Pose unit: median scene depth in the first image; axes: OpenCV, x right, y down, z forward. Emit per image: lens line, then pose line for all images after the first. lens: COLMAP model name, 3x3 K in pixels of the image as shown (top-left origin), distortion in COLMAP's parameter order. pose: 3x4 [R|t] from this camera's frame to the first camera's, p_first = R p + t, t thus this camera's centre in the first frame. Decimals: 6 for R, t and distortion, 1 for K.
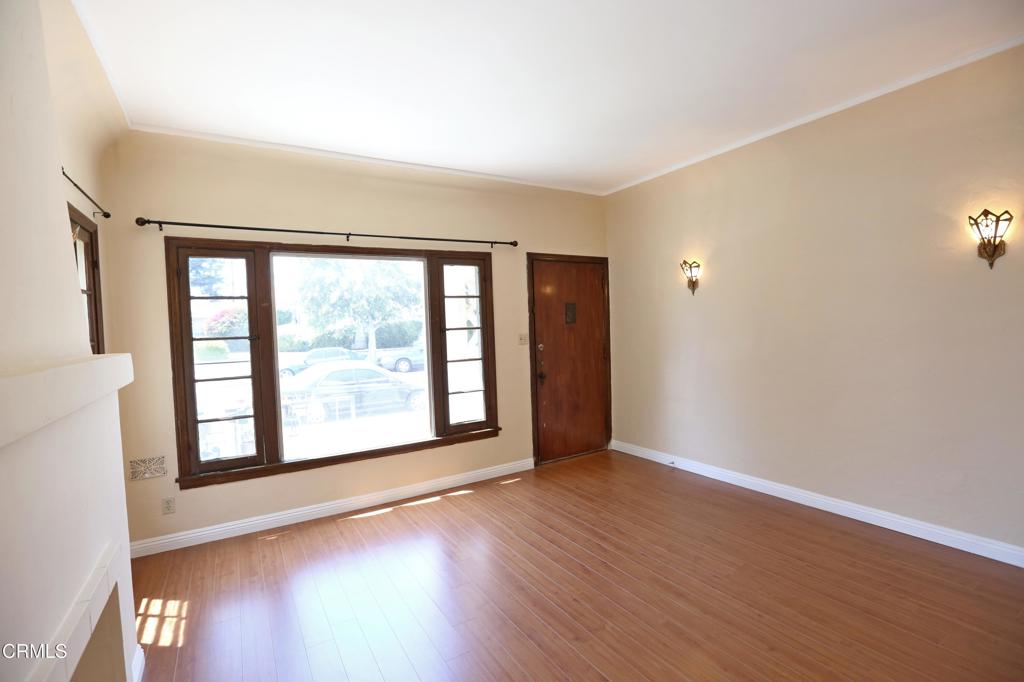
lens RADIAL K [[466.1, 0, 512.4], [0, 466.1, 341.2], [0, 0, 1]] dist [-0.029382, 0.003230]
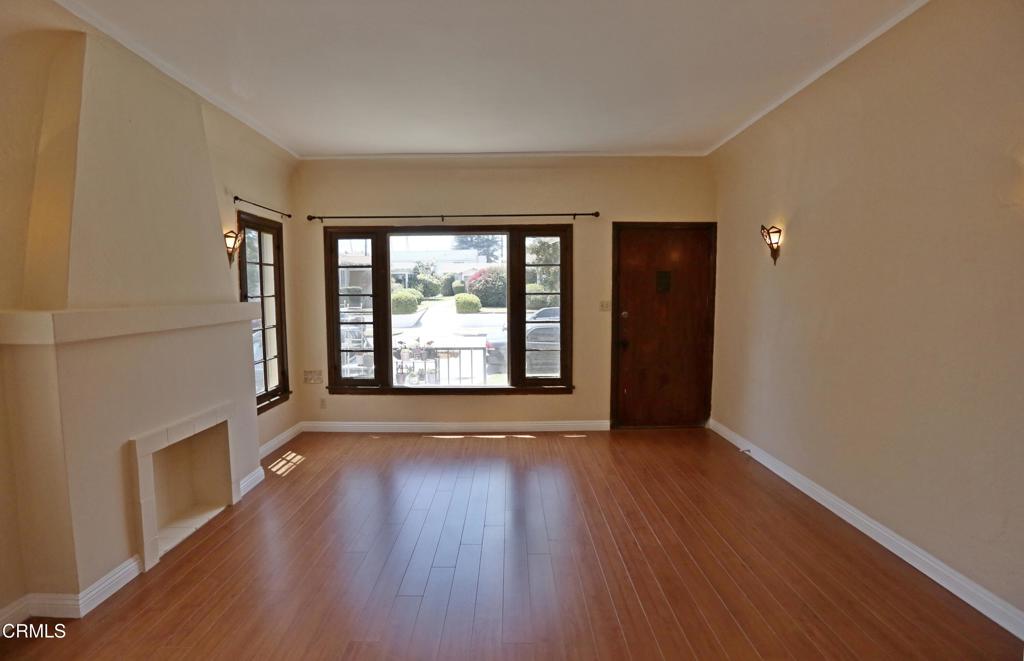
lens RADIAL K [[479.8, 0, 510.1], [0, 479.8, 330.7], [0, 0, 1]] dist [-0.034986, 0.000827]
pose [[0.853492, 0.073758, -0.515859, 0.434367], [-0.043678, 0.996574, 0.070226, -0.016757], [0.519272, -0.037406, 0.853790, -0.026145]]
